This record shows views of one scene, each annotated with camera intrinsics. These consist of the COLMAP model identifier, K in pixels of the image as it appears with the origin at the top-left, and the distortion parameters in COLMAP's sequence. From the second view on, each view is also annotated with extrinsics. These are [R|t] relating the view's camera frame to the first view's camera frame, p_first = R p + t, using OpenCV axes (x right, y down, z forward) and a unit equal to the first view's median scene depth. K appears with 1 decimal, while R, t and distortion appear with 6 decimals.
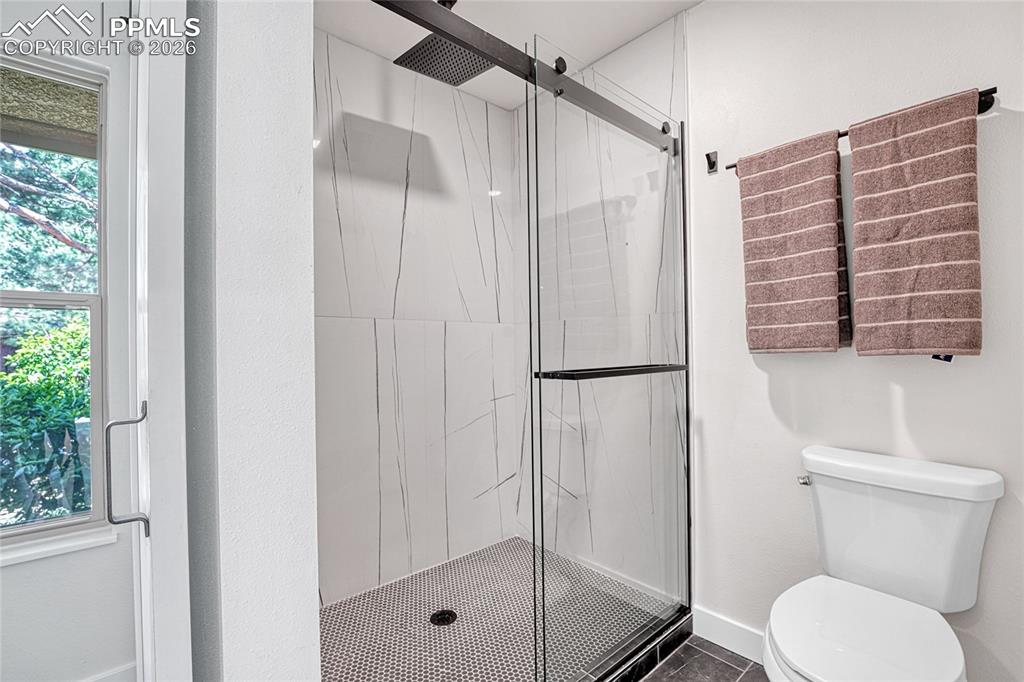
lens RADIAL K [[457.6, 0, 509.0], [0, 457.6, 347.0], [0, 0, 1]] dist [-0.018675, 0.000829]
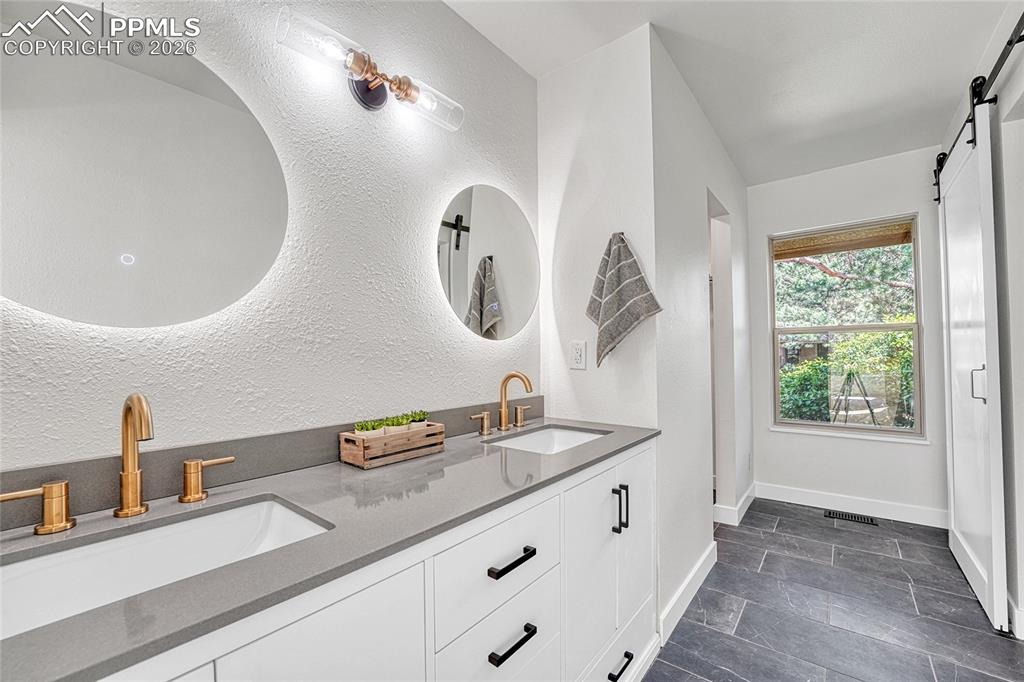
lens RADIAL K [[414.5, 0, 509.0], [0, 414.5, 343.2], [0, 0, 1]] dist [-0.009895, 0.000164]
pose [[0.167009, -0.016699, -0.985814, 0.093772], [0.006061, 0.999855, -0.015910, -0.000692], [0.985937, -0.003318, 0.167086, -0.173829]]
